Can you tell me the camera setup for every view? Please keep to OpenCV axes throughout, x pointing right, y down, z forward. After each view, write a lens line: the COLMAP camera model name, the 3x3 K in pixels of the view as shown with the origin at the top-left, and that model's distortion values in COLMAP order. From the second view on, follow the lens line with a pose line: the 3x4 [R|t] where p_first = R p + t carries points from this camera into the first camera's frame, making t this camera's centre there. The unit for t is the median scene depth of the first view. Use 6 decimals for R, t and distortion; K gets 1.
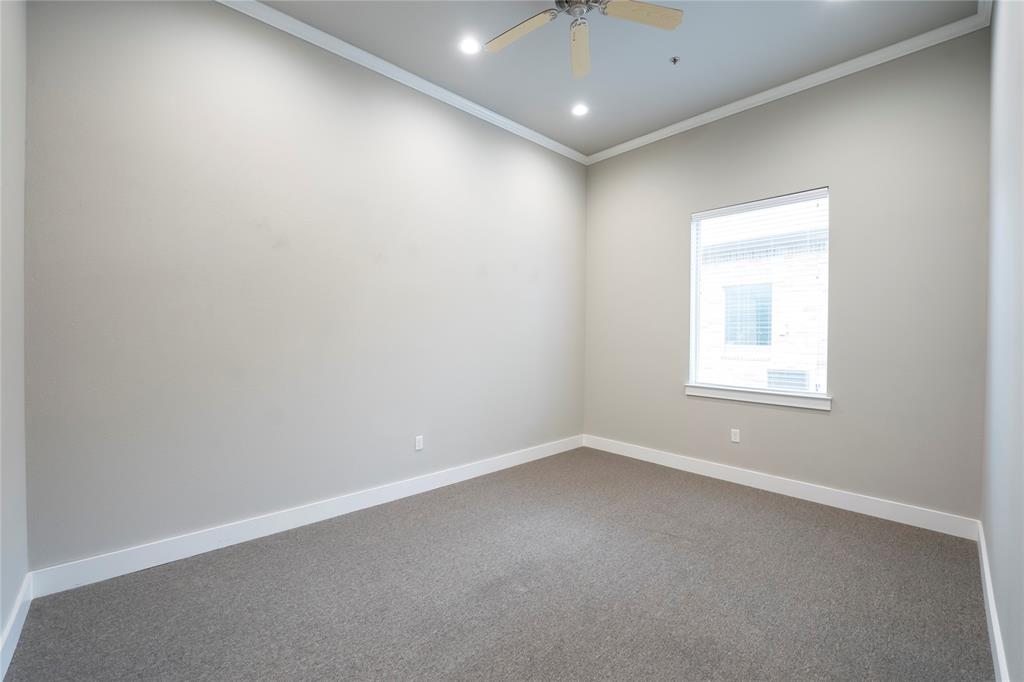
lens RADIAL K [[420.0, 0, 511.5], [0, 420.0, 333.6], [0, 0, 1]] dist [-0.020320, -0.000263]
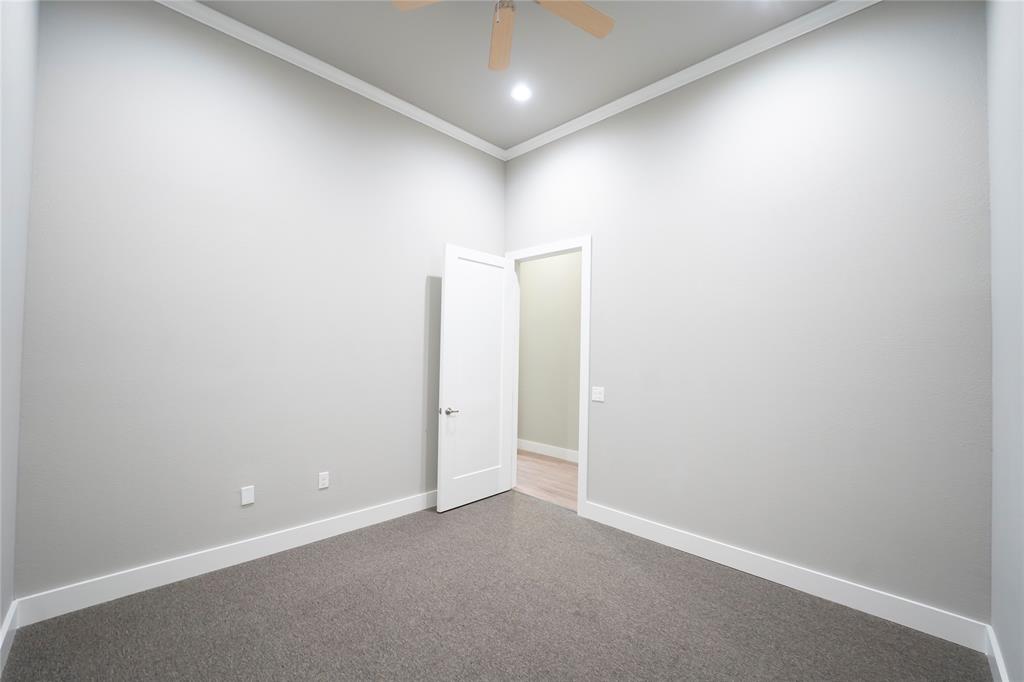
lens RADIAL K [[405.2, 0, 512.0], [0, 405.2, 341.0], [0, 0, 1]] dist [0.001356, -0.000060]
pose [[0.999966, 0.002317, 0.007897, 0.111087], [-0.002044, 0.999406, -0.034389, 0.000494], [-0.007972, 0.034371, 0.999377, 0.101453]]
